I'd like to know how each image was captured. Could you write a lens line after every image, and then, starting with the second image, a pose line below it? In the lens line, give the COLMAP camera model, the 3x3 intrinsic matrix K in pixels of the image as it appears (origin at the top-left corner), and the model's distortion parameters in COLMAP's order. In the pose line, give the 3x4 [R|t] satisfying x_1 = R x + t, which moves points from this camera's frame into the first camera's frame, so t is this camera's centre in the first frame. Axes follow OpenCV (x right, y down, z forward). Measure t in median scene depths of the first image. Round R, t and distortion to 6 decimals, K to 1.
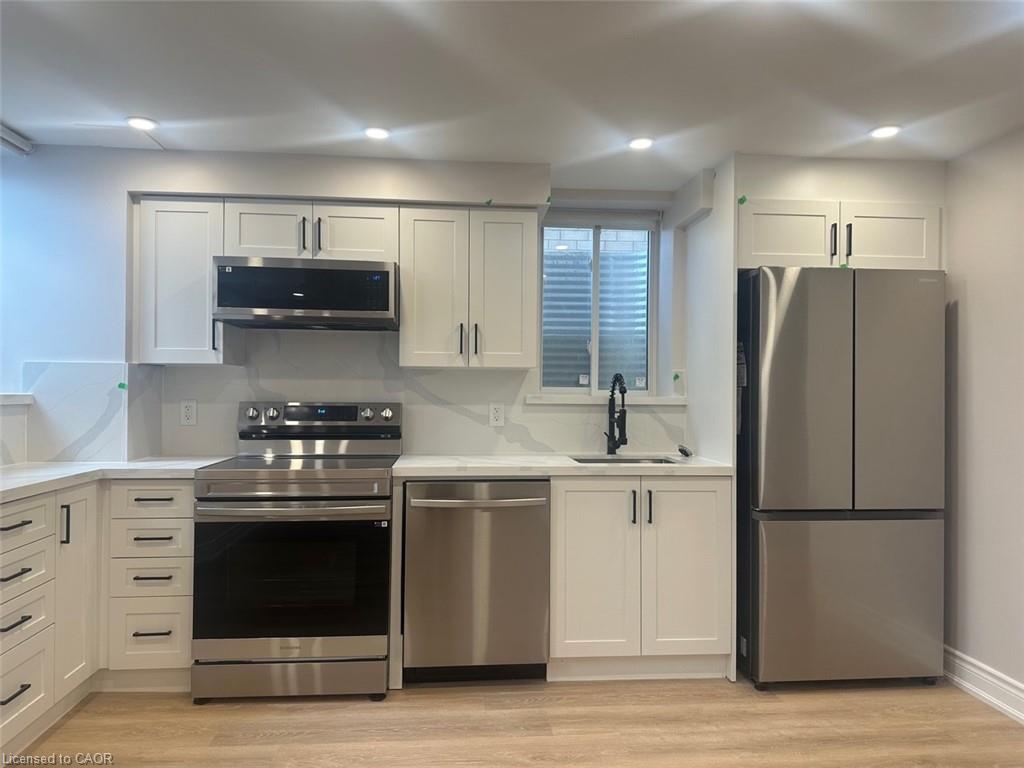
lens RADIAL K [[715.2, 0, 509.6], [0, 715.2, 382.3], [0, 0, 1]] dist [0.019693, -0.023515]
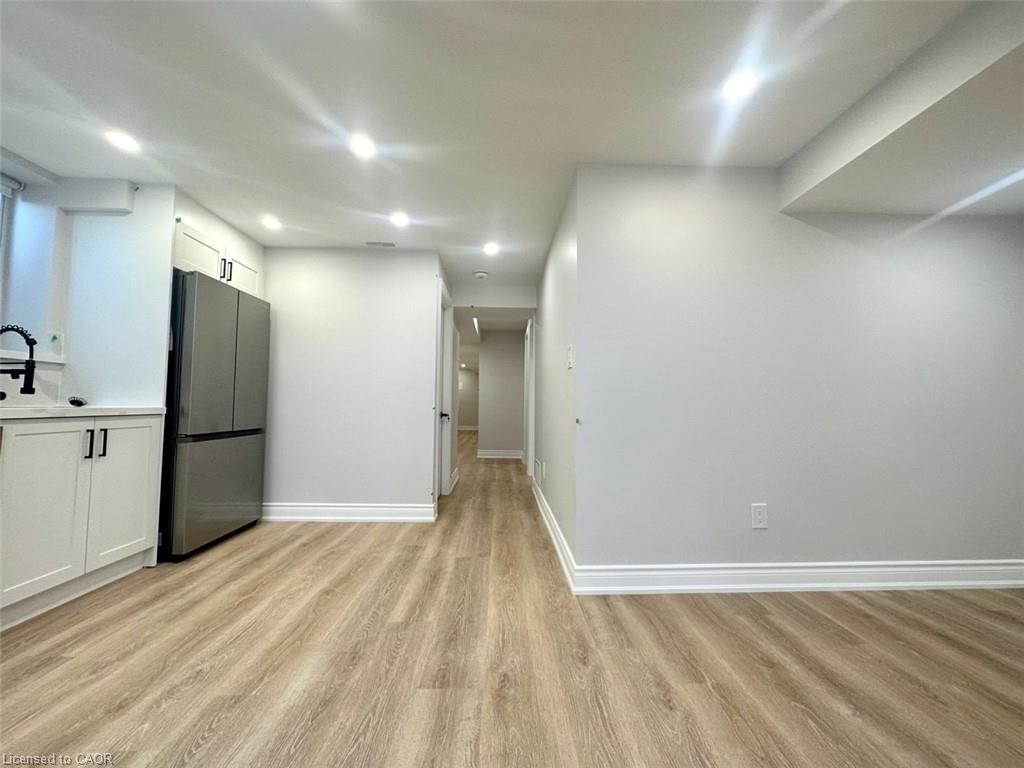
lens RADIAL K [[406.9, 0, 511.1], [0, 406.9, 383.6], [0, 0, 1]] dist [-0.001757, -0.000451]
pose [[0.063550, 0.043705, 0.997021, -0.425846], [-0.020092, 0.998894, -0.042507, 0.091544], [-0.997776, -0.017331, 0.064358, 0.286339]]
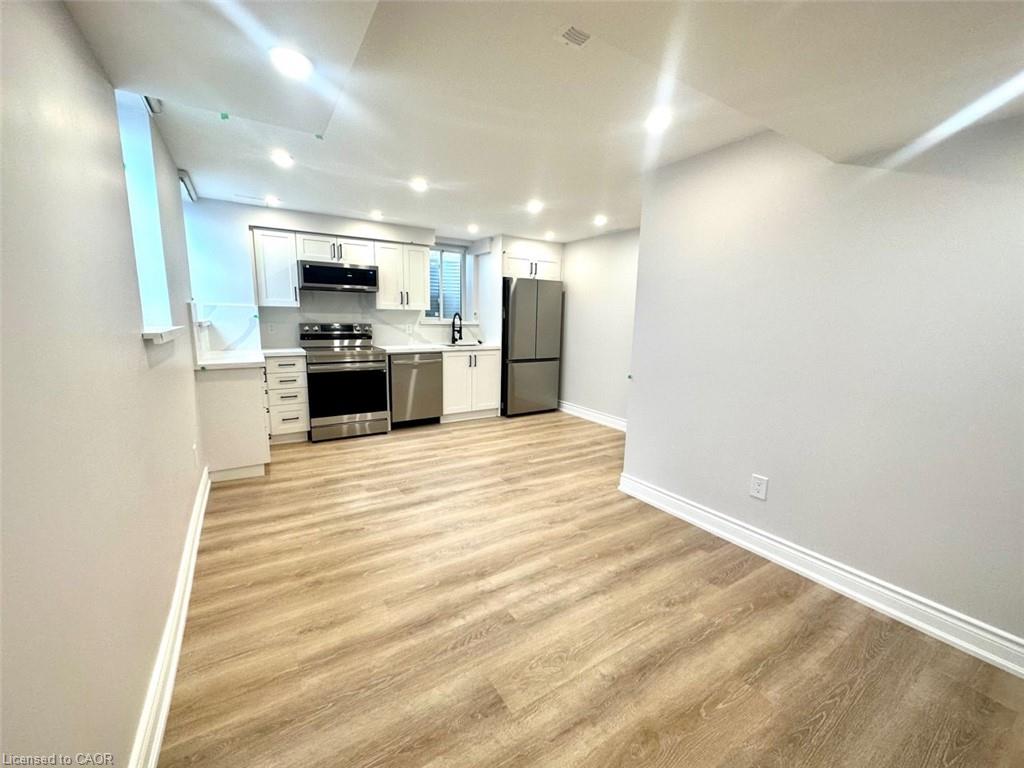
lens RADIAL K [[406.9, 0, 514.3], [0, 406.9, 384.3], [0, 0, 1]] dist [-0.001757, -0.000451]
pose [[0.886091, -0.067075, 0.458633, -0.417764], [-0.018723, 0.983487, 0.180007, -0.030464], [-0.463134, -0.168089, 0.870203, -0.511808]]
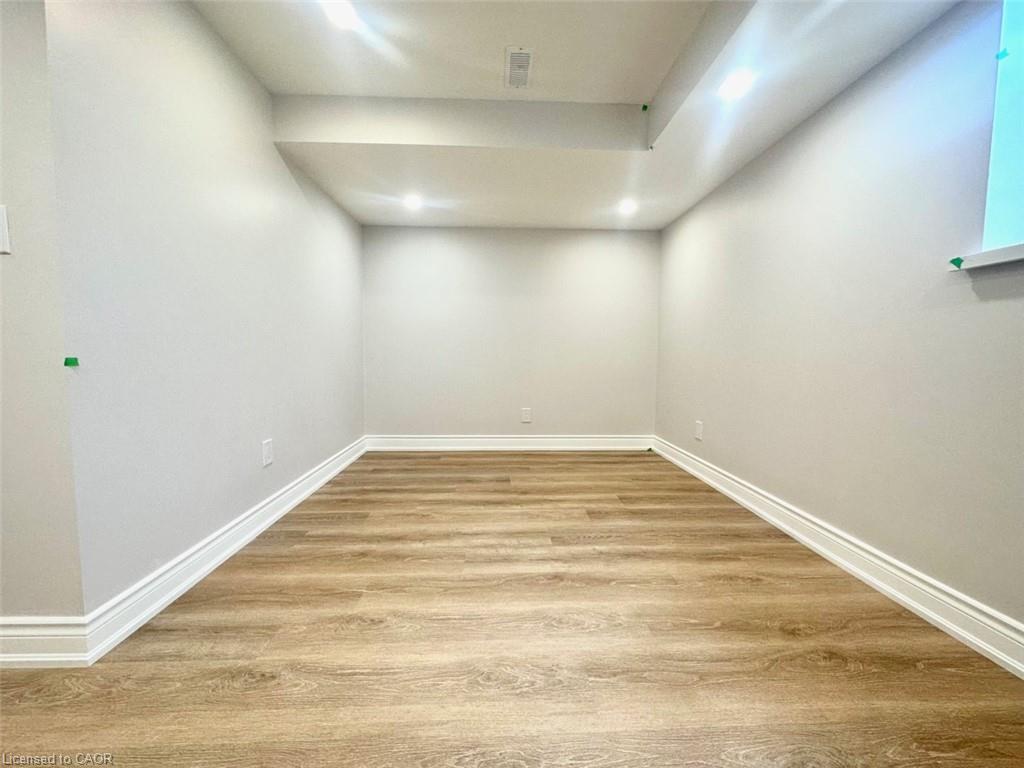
lens RADIAL K [[406.9, 0, 510.0], [0, 406.9, 385.8], [0, 0, 1]] dist [-0.001757, -0.000451]
pose [[-0.998031, -0.019845, 0.059508, -0.145073], [-0.015868, 0.997655, 0.066579, 0.114335], [-0.060690, 0.065503, -0.996005, 0.563357]]
